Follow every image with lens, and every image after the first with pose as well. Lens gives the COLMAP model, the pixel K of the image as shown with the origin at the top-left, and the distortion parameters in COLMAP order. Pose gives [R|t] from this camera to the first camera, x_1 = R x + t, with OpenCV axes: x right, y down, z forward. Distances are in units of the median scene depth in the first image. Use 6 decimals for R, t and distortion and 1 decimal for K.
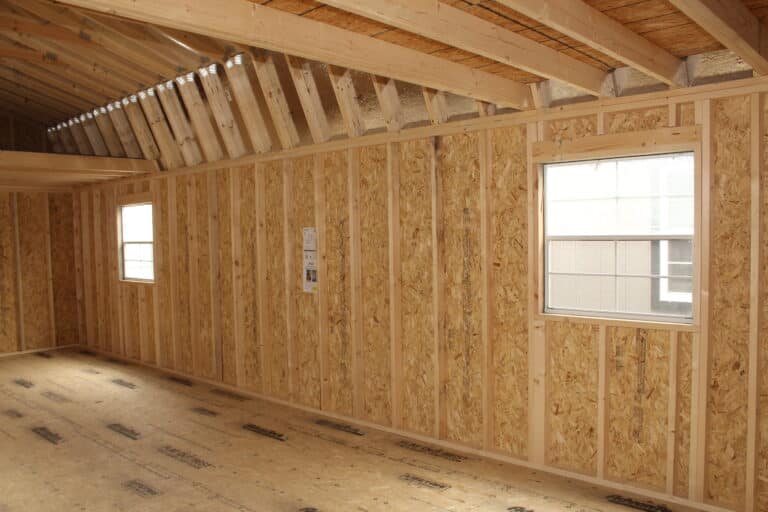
lens RADIAL K [[646.0, 0, 373.4], [0, 646.0, 274.4], [0, 0, 1]] dist [-0.146571, 0.118682]
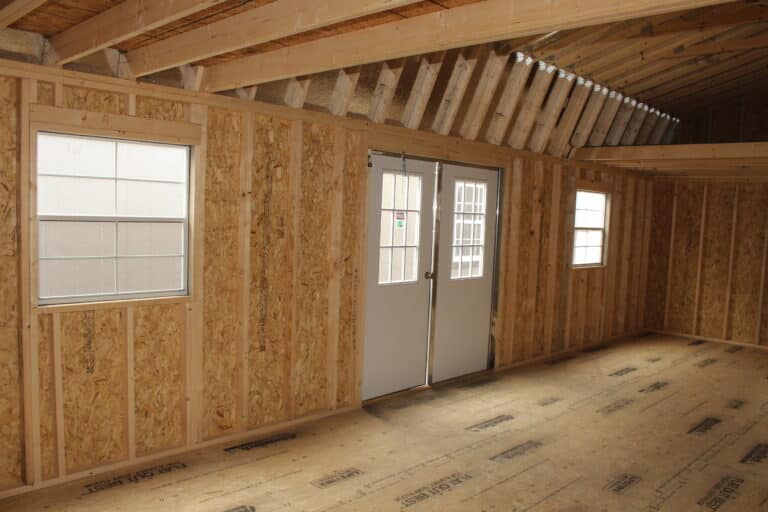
lens RADIAL K [[646.0, 0, 388.5], [0, 646.0, 253.1], [0, 0, 1]] dist [-0.146571, 0.118682]
pose [[-0.000133, 0.088001, -0.996120, 0.304532], [-0.112074, 0.989843, 0.087461, -0.030991], [0.993700, 0.111651, 0.009731, 0.314048]]
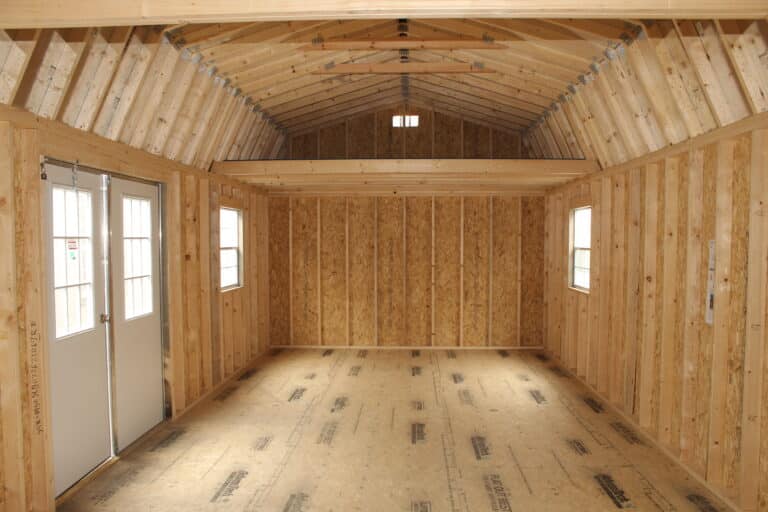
lens RADIAL K [[646.0, 0, 382.7], [0, 646.0, 259.2], [0, 0, 1]] dist [-0.146571, 0.118682]
pose [[0.661440, 0.049706, -0.748349, 0.171090], [-0.072053, 0.997398, 0.002563, -0.019957], [0.746529, 0.052225, 0.663300, 0.188974]]
